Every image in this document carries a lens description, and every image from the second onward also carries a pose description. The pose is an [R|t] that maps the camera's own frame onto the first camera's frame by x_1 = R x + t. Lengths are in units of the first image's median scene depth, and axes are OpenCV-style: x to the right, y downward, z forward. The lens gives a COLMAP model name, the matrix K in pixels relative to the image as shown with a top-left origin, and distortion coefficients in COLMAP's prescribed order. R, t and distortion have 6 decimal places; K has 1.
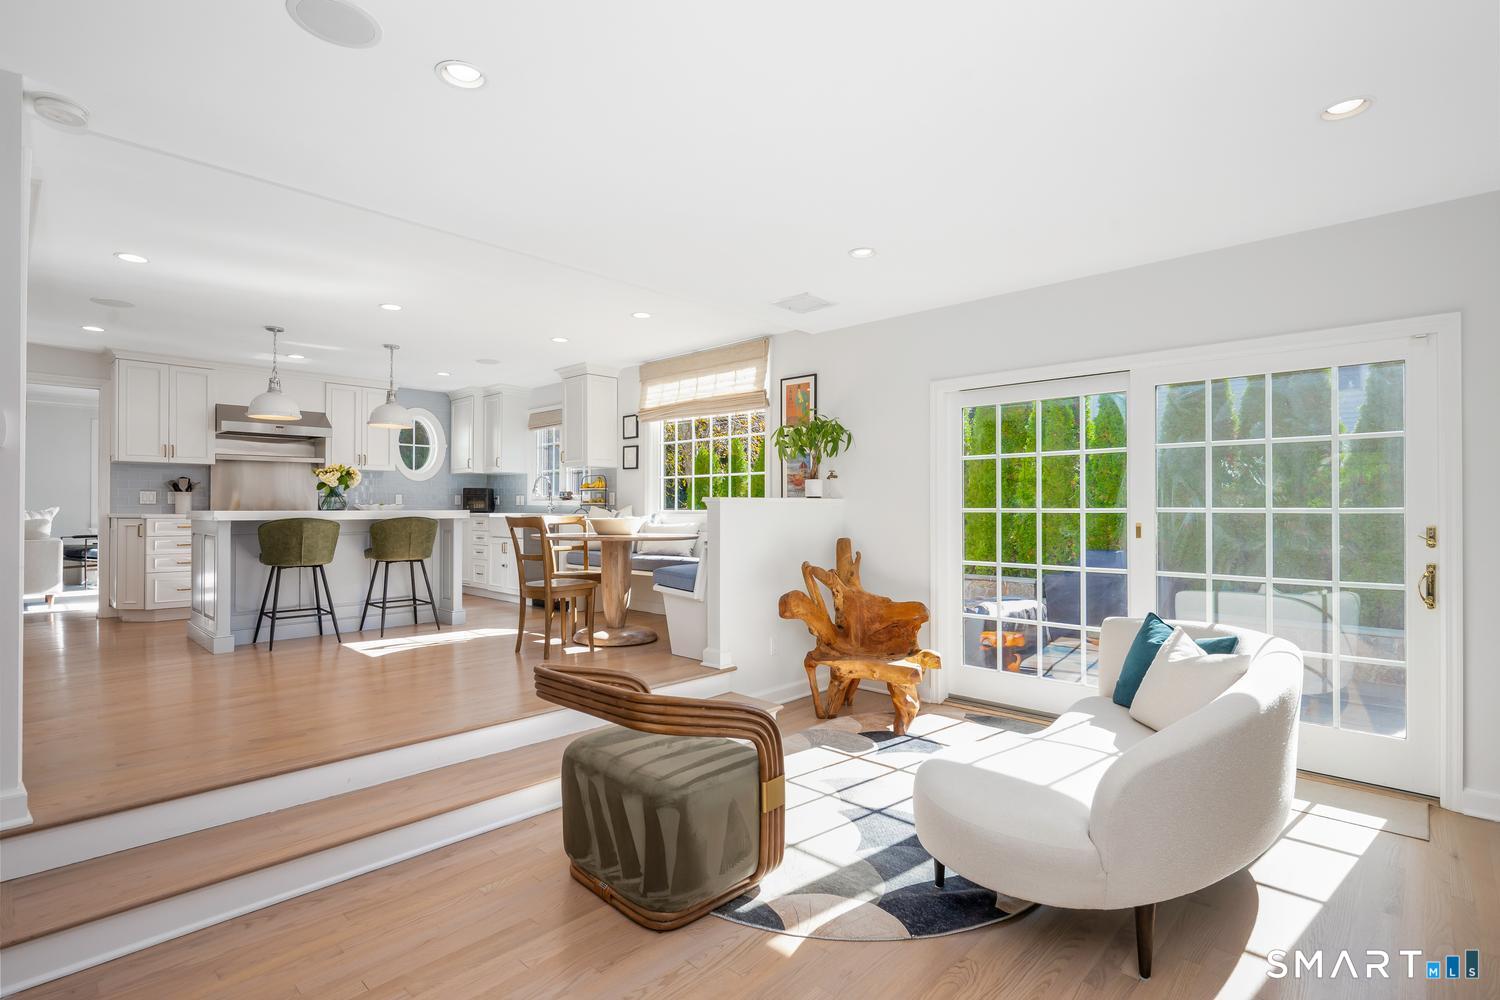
lens RADIAL K [[724.0, 0, 836.3], [0, 724.0, 506.9], [0, 0, 1]] dist [0.000001, 0.001671]
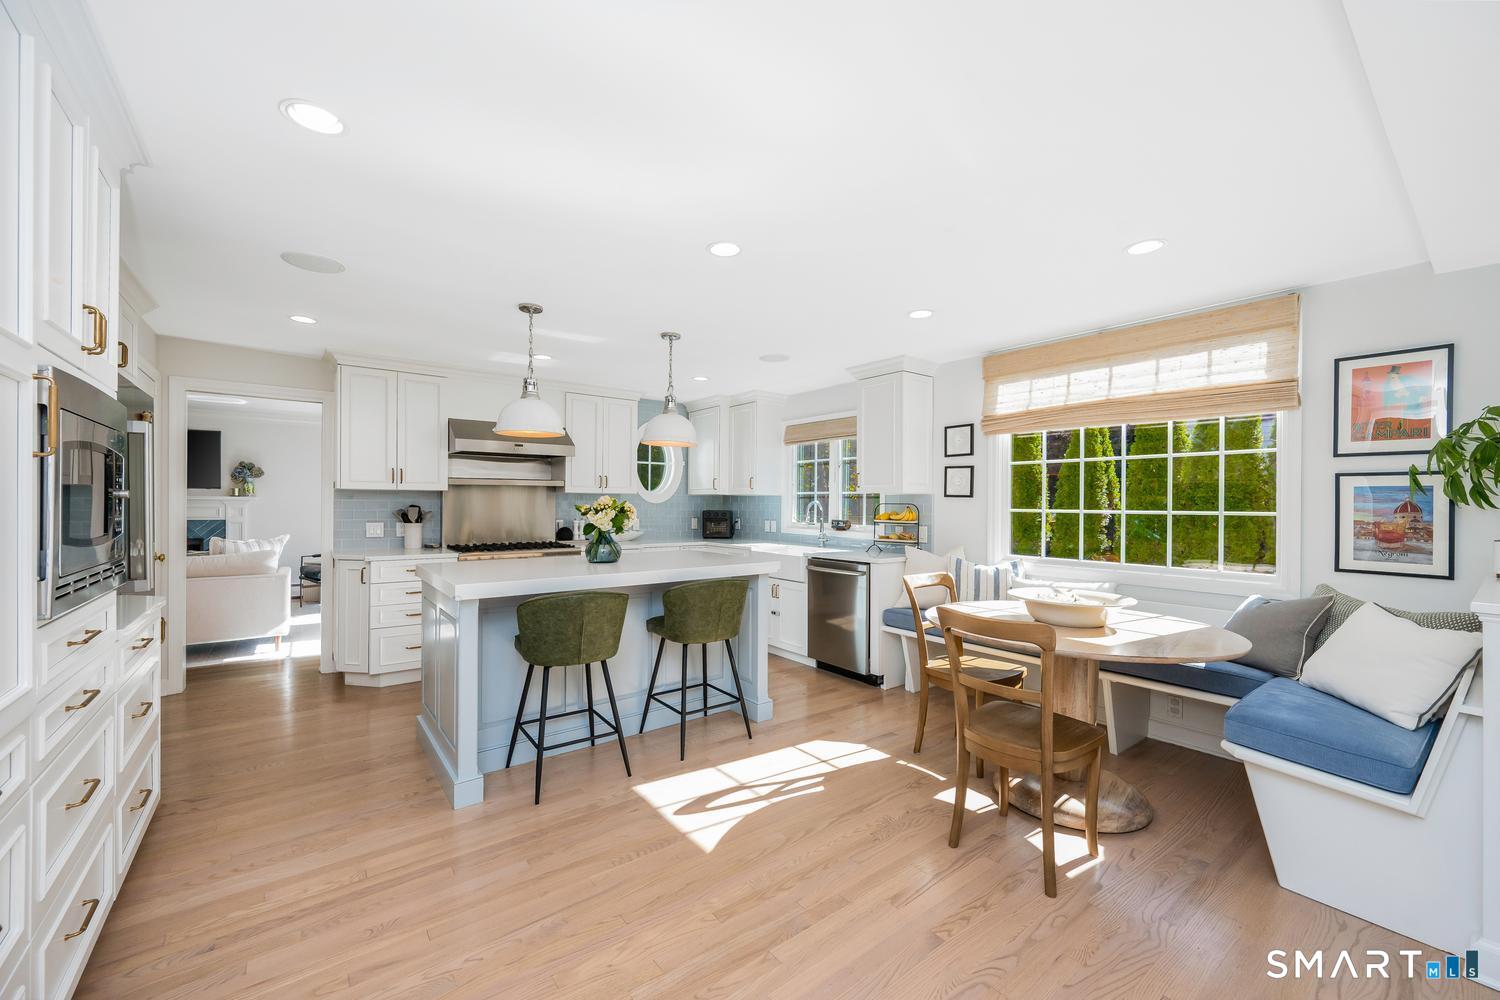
lens RADIAL K [[587.2, 0, 834.4], [0, 587.2, 504.3], [0, 0, 1]] dist [0.006112, -0.001269]
pose [[0.993468, 0.002605, -0.114079, -0.342693], [-0.002059, 0.999986, 0.004905, -0.047983], [0.114090, -0.004638, 0.993460, 0.382772]]
